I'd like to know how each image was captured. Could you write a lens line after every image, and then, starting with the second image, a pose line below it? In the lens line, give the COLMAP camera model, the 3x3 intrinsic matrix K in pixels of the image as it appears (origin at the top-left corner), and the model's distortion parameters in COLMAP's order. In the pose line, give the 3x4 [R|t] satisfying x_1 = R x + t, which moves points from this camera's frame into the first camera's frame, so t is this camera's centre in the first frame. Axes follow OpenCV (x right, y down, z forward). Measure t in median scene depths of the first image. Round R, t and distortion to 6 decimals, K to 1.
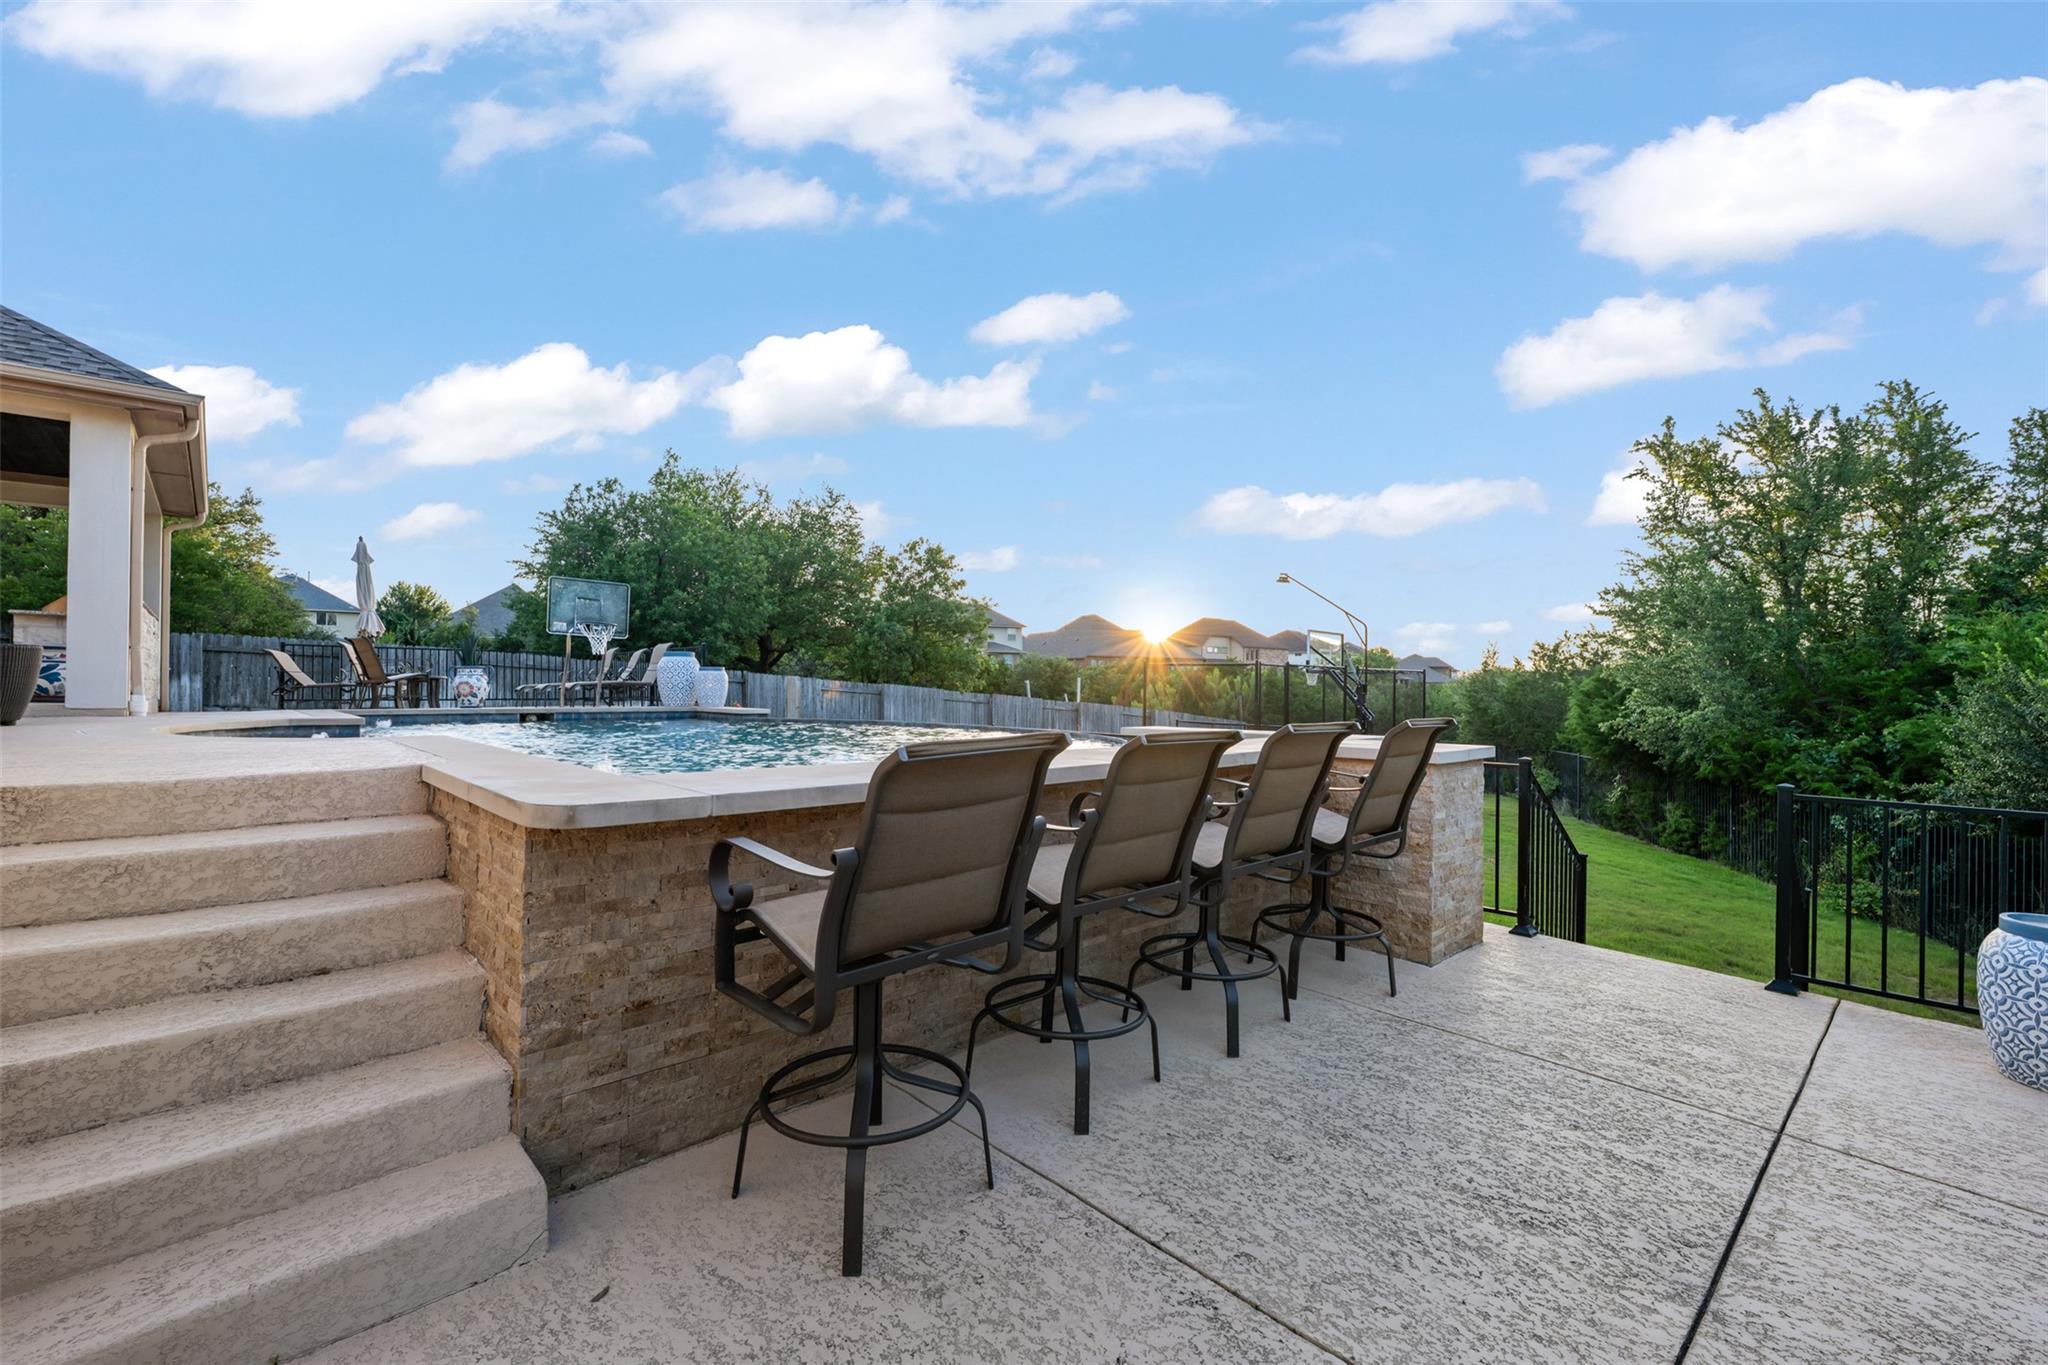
lens RADIAL K [[851.8, 0, 1024.1], [0, 851.8, 686.5], [0, 0, 1]] dist [0.001181, -0.000086]
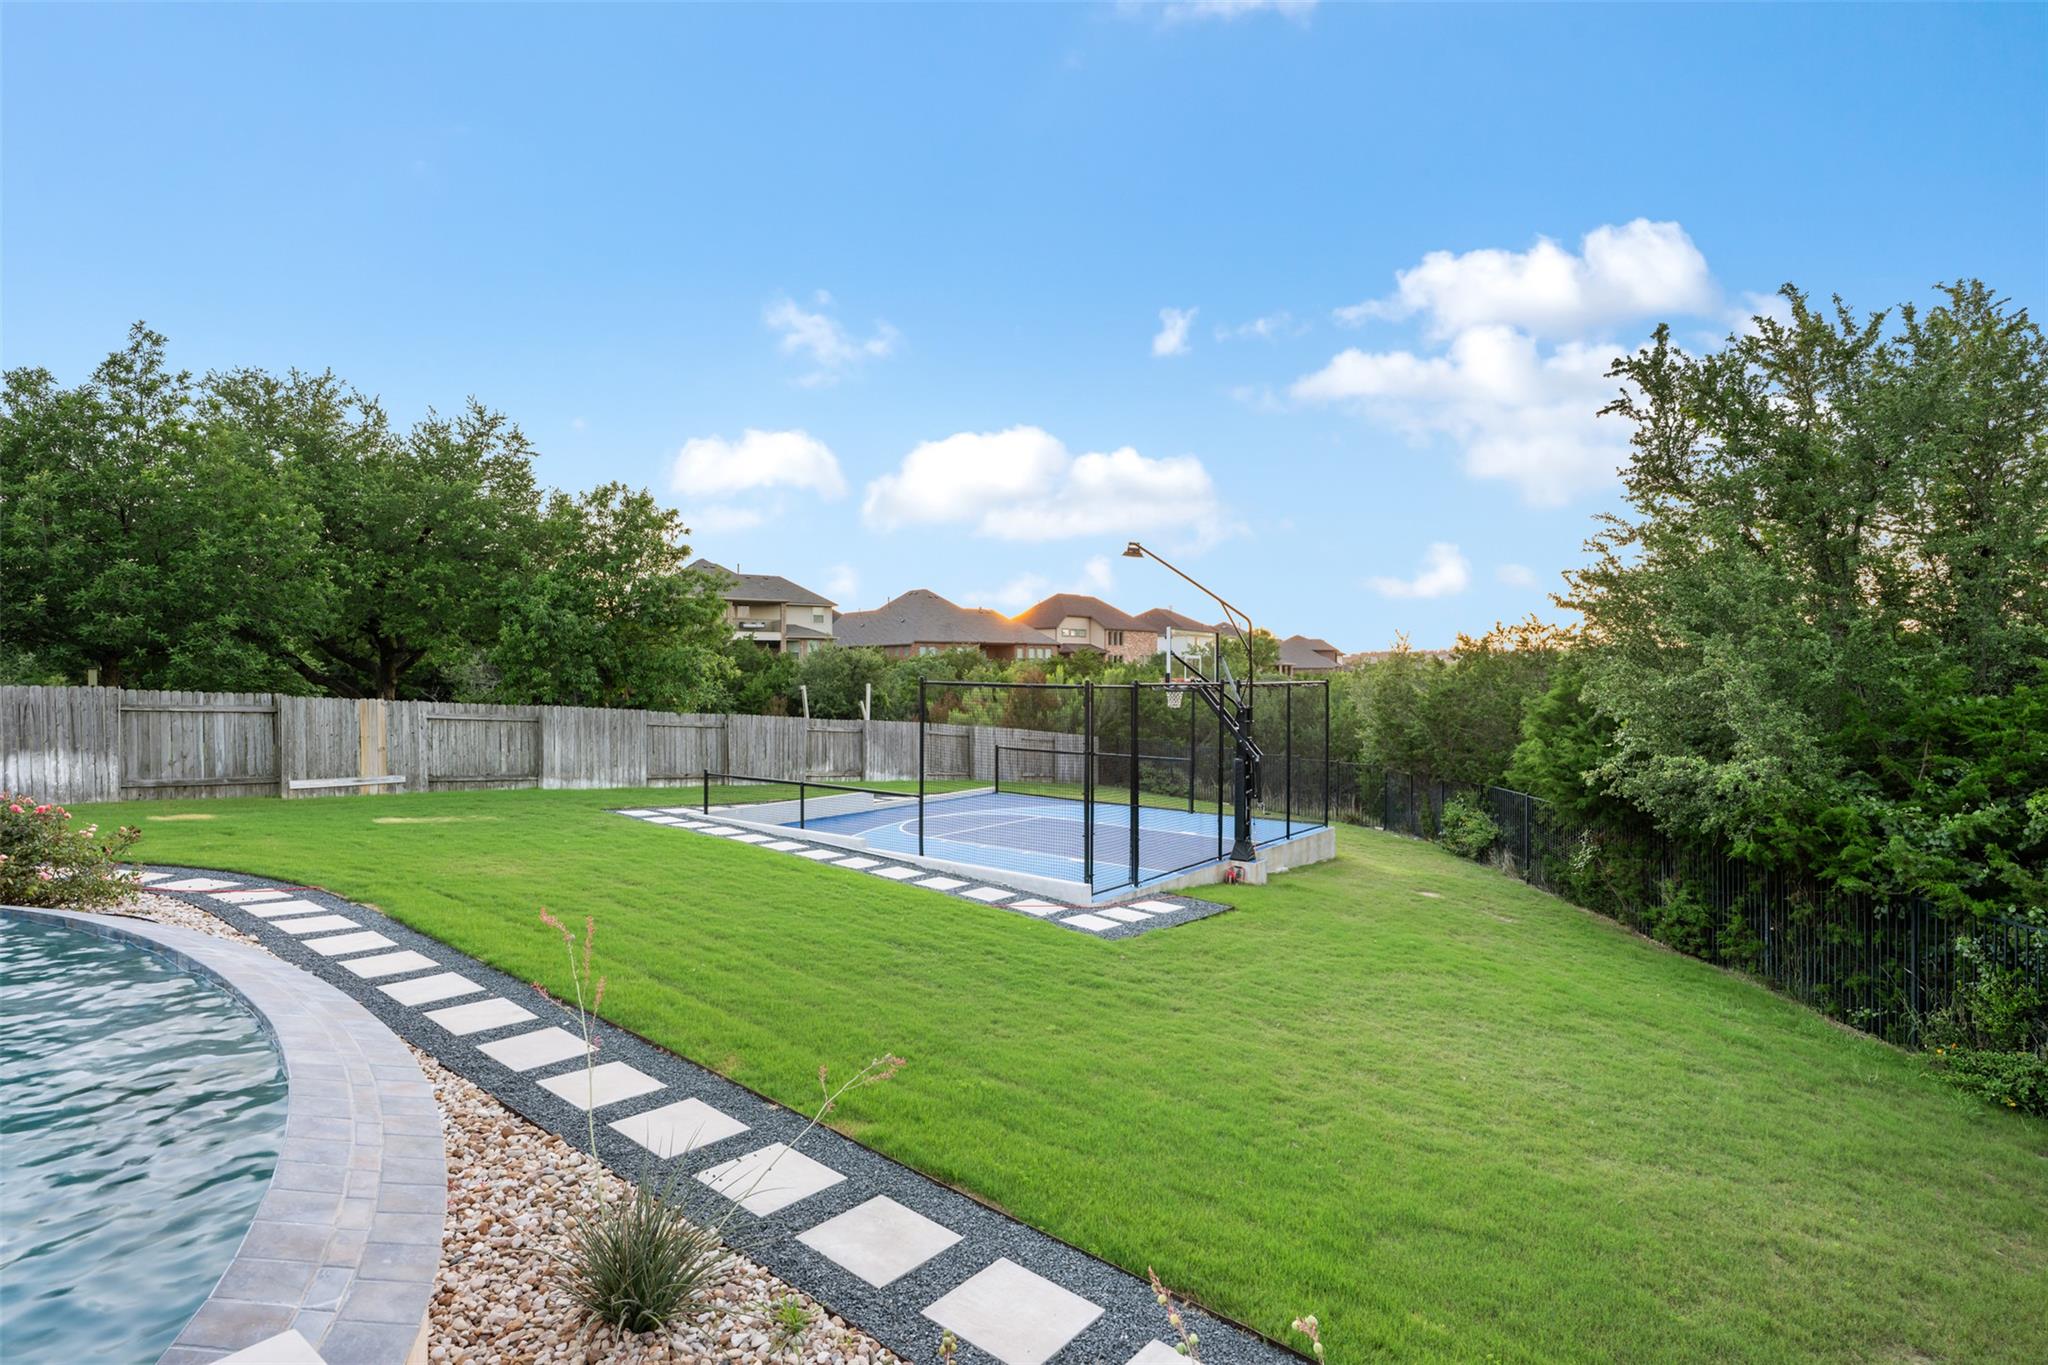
lens RADIAL K [[988.3, 0, 1023.0], [0, 988.3, 674.9], [0, 0, 1]] dist [-0.000942, 0.000105]
pose [[0.986897, -0.010274, 0.161023, 0.096951], [0.009406, 0.999937, 0.006151, -0.036103], [-0.161076, -0.004556, 0.986931, 0.257284]]
